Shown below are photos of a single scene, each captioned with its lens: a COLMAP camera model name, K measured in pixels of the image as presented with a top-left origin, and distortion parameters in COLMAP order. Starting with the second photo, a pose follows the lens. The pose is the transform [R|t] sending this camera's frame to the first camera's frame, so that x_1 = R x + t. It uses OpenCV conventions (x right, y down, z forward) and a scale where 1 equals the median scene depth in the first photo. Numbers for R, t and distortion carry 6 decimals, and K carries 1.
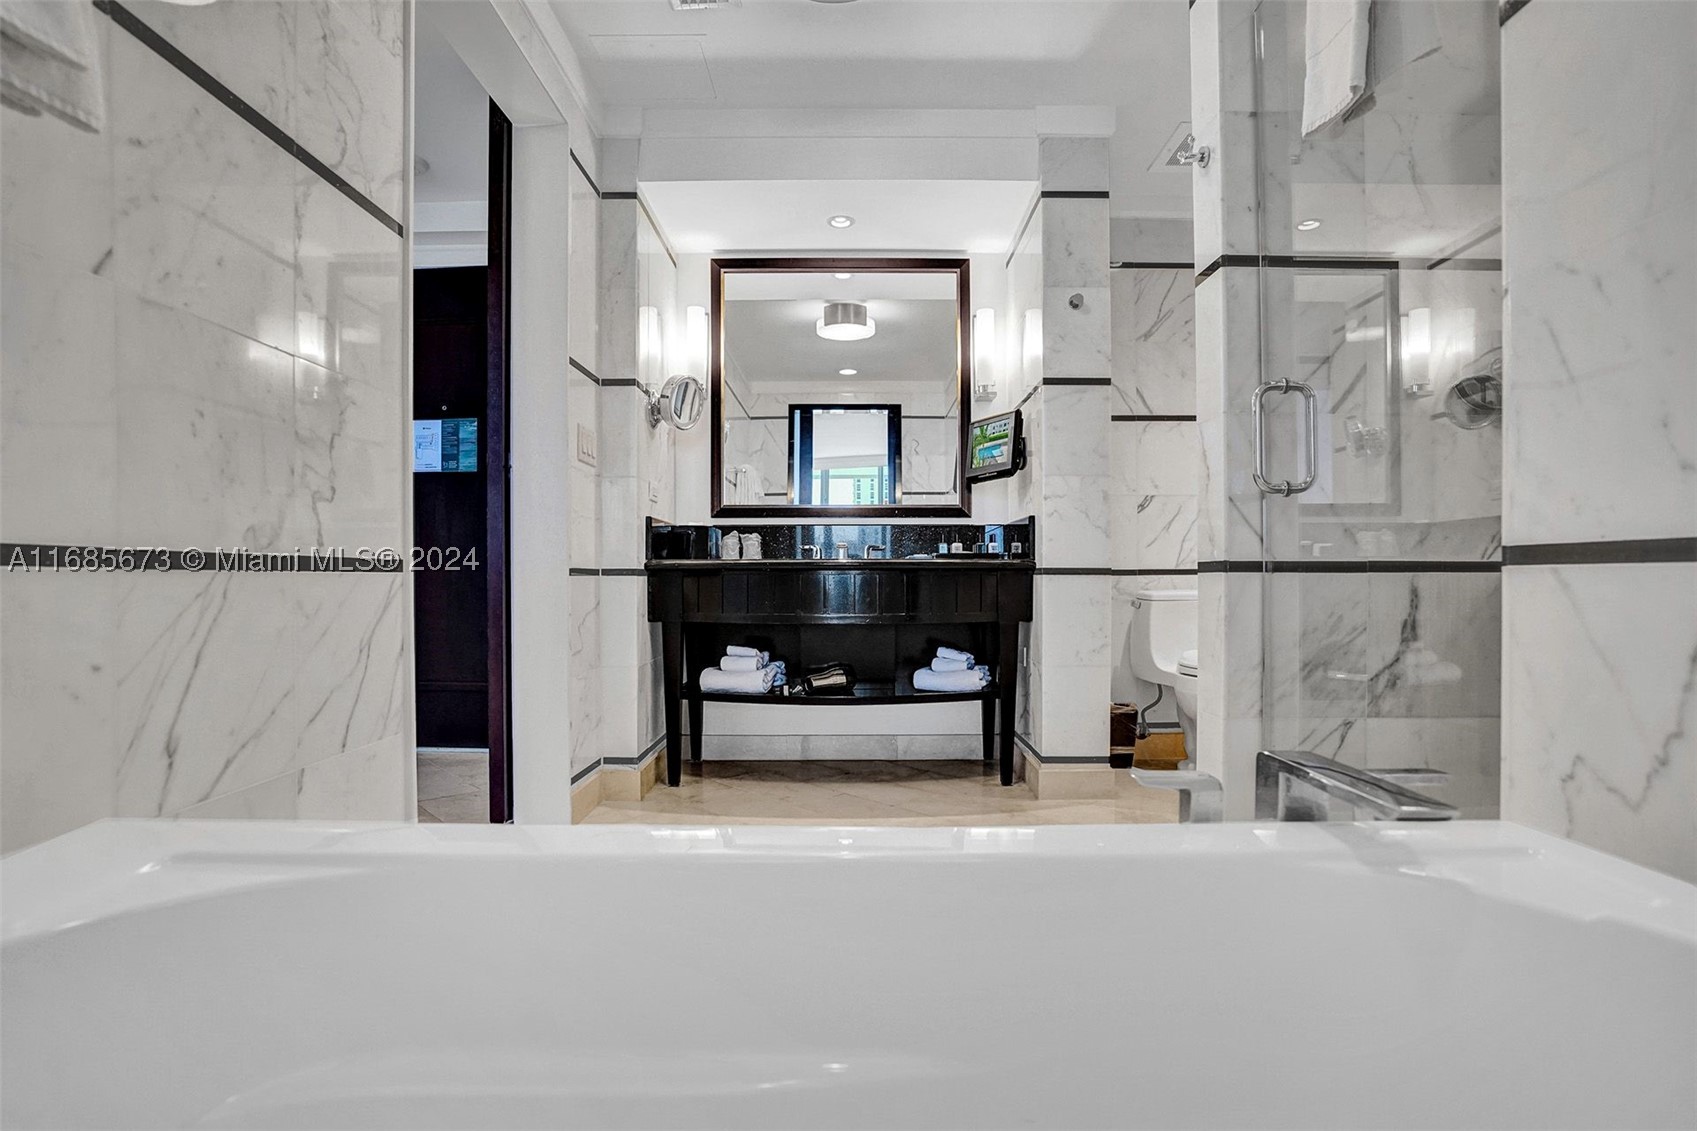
lens RADIAL K [[828.9, 0, 876.8], [0, 828.9, 554.7], [0, 0, 1]] dist [-0.040860, 0.031490]
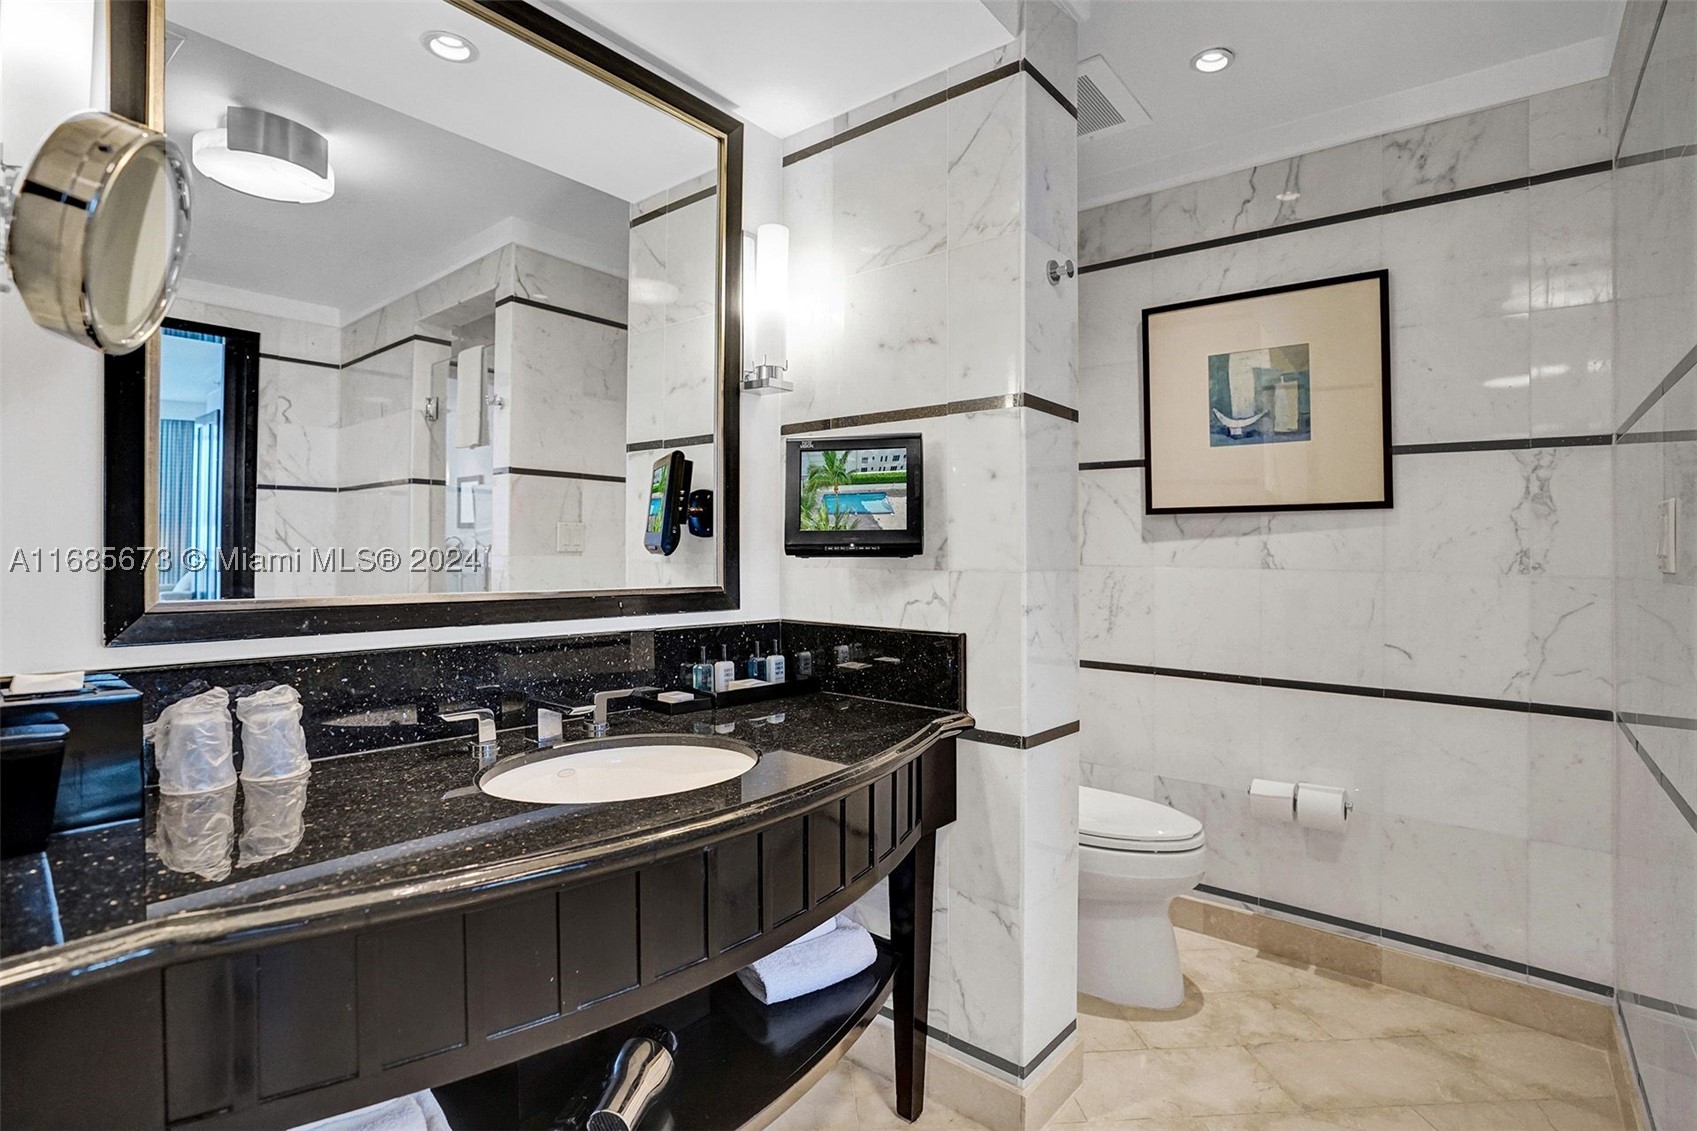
lens RADIAL K [[802.6, 0, 855.7], [0, 802.6, 560.8], [0, 0, 1]] dist [-0.067321, 0.025208]
pose [[0.649457, -0.001234, 0.760397, -0.232593], [-0.033936, 0.998955, 0.030606, -0.093707], [-0.759640, -0.045682, 0.648737, 0.602780]]
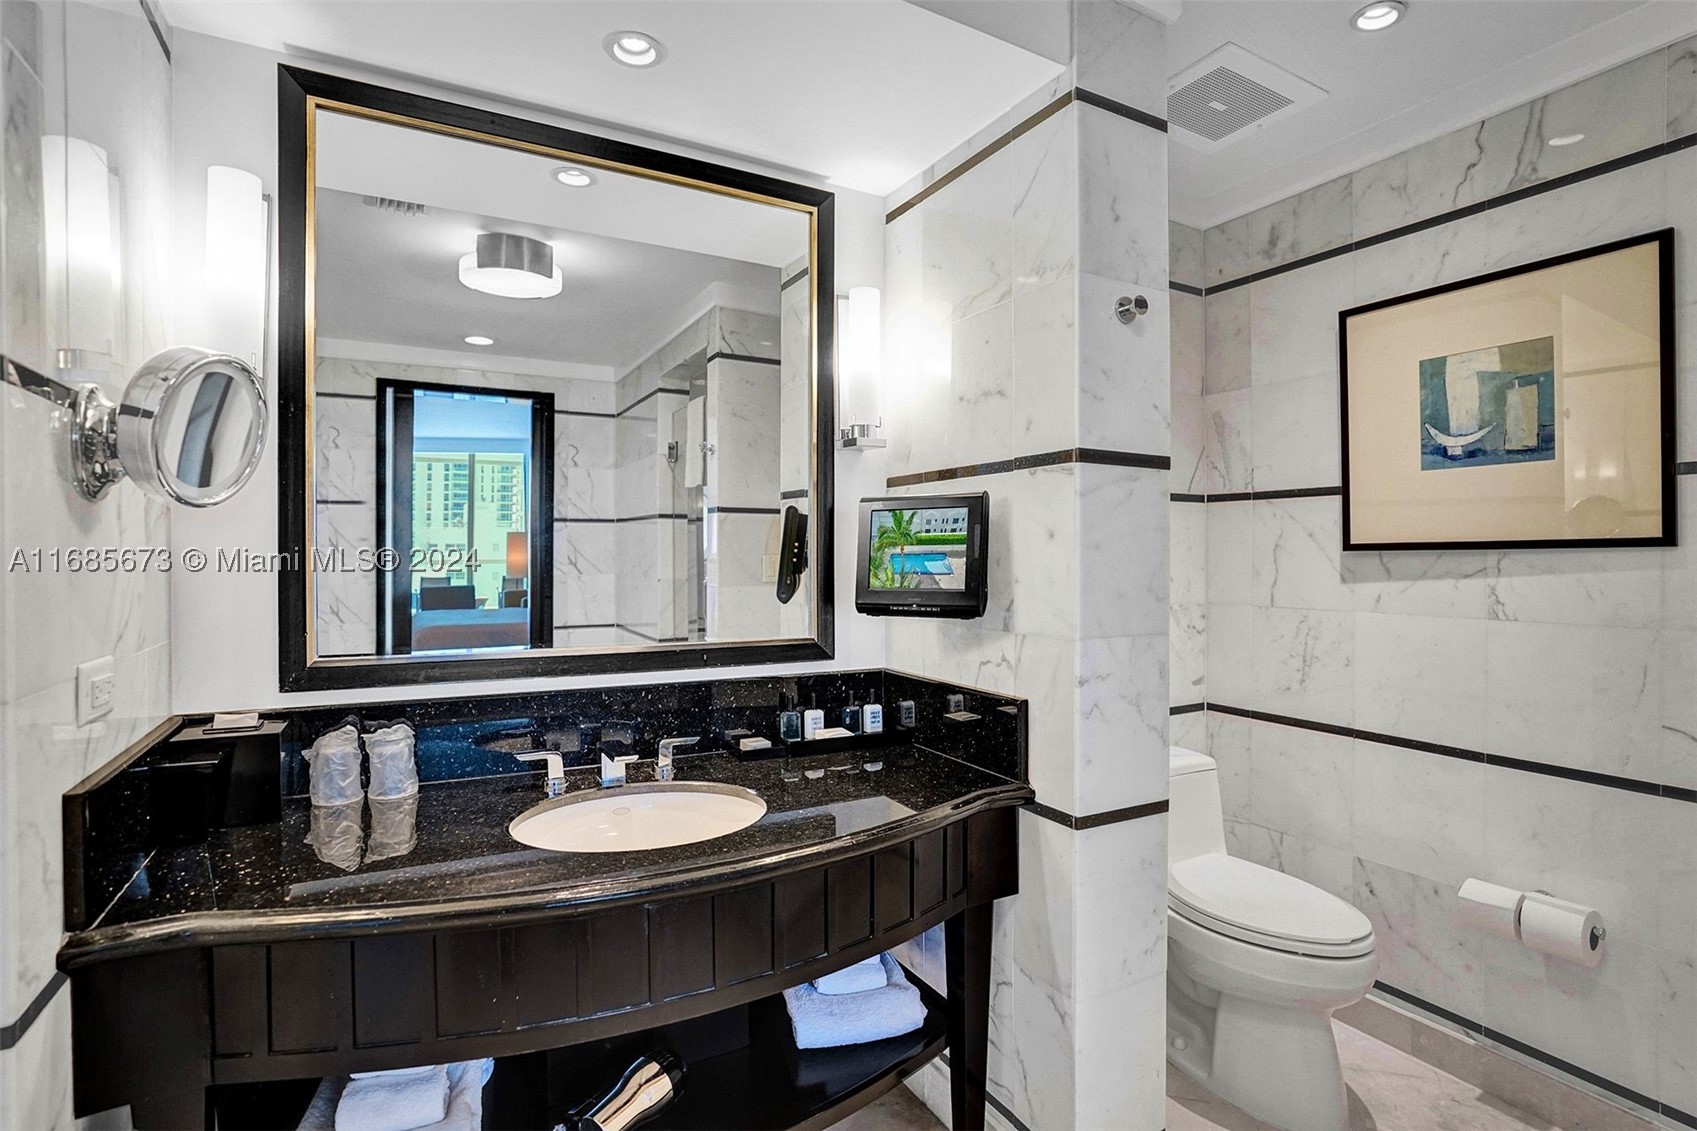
lens RADIAL K [[805.8, 0, 865.7], [0, 805.8, 561.0], [0, 0, 1]] dist [-0.070037, 0.028166]
pose [[0.875600, -0.000788, 0.483036, -0.130489], [-0.019433, 0.999132, 0.036855, -0.131194], [-0.482646, -0.041657, 0.874824, 0.511666]]
